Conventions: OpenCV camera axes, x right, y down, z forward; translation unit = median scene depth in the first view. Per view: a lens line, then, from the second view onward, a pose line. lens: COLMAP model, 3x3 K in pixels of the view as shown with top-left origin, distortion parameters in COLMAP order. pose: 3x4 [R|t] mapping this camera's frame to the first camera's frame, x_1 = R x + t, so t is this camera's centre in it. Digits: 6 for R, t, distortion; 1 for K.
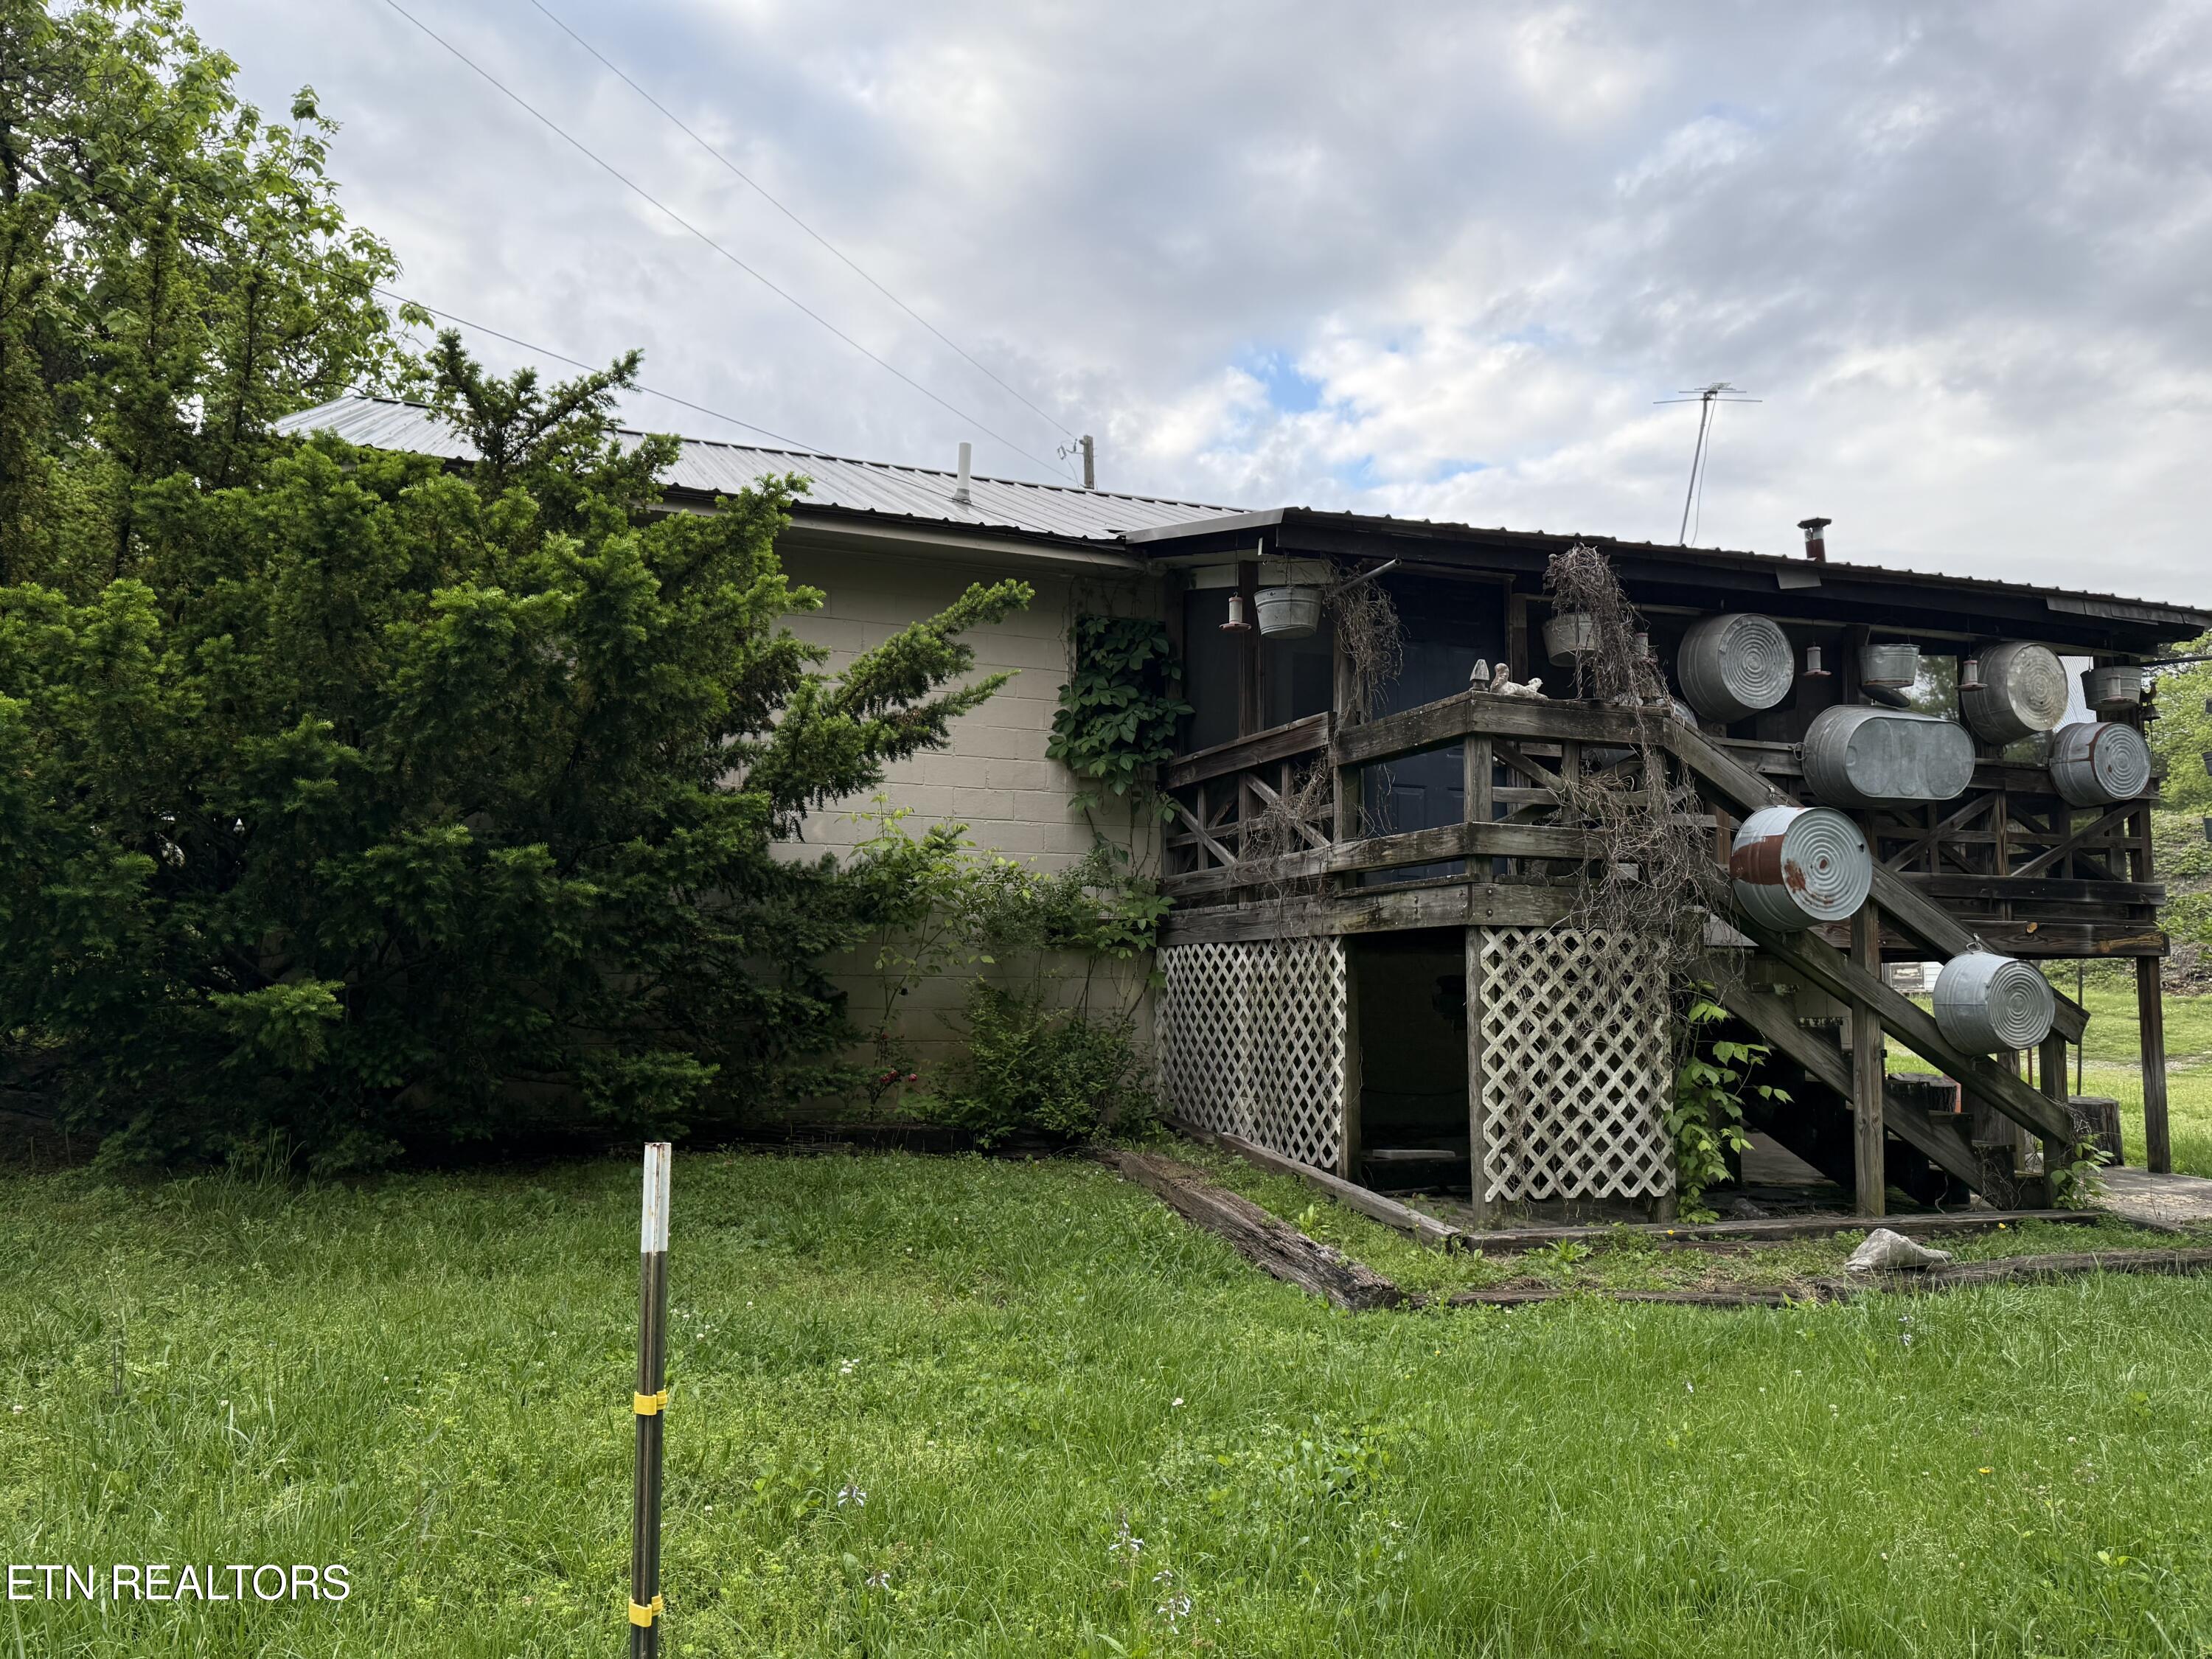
lens RADIAL K [[1548.9, 0, 1106.0], [0, 1548.9, 829.5], [0, 0, 1]] dist [0.022032, -0.021305]
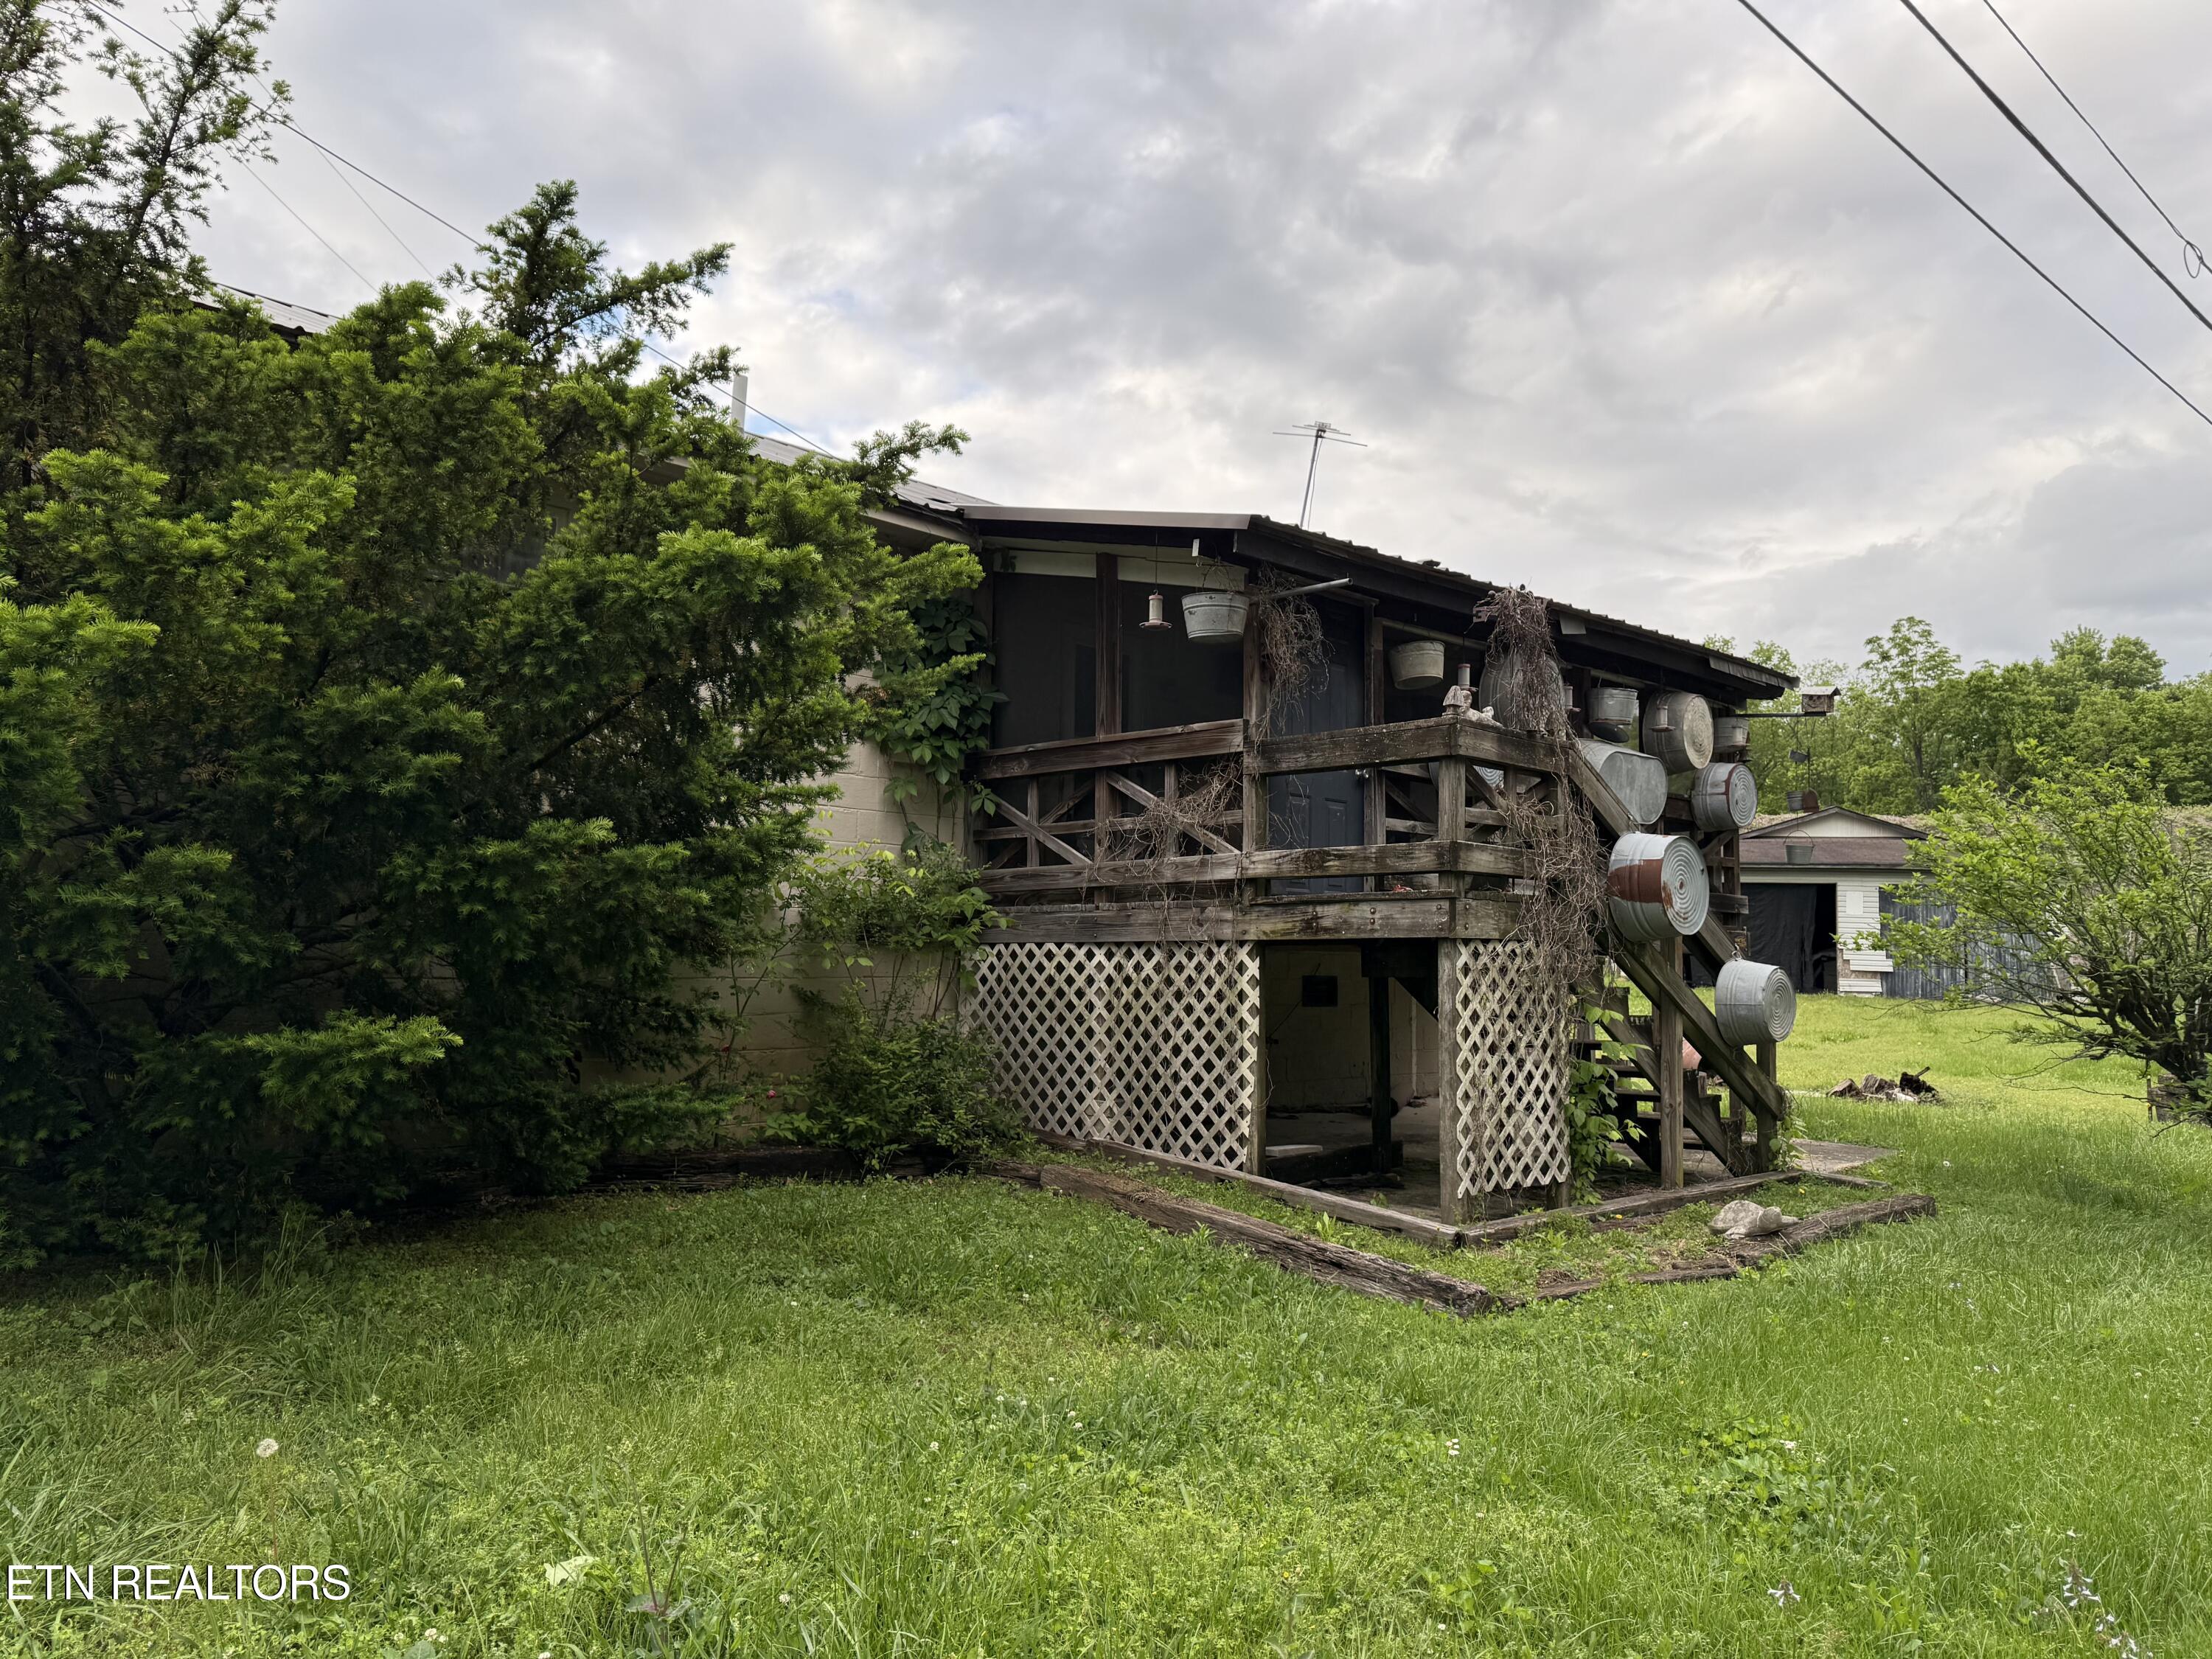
lens RADIAL K [[1569.2, 0, 1103.5], [0, 1569.2, 842.2], [0, 0, 1]] dist [0.065583, -0.000607]
pose [[0.901551, 0.031047, 0.431558, -0.388530], [-0.044254, 0.998808, 0.020592, -0.013418], [-0.430405, -0.037663, 0.901850, 0.117394]]
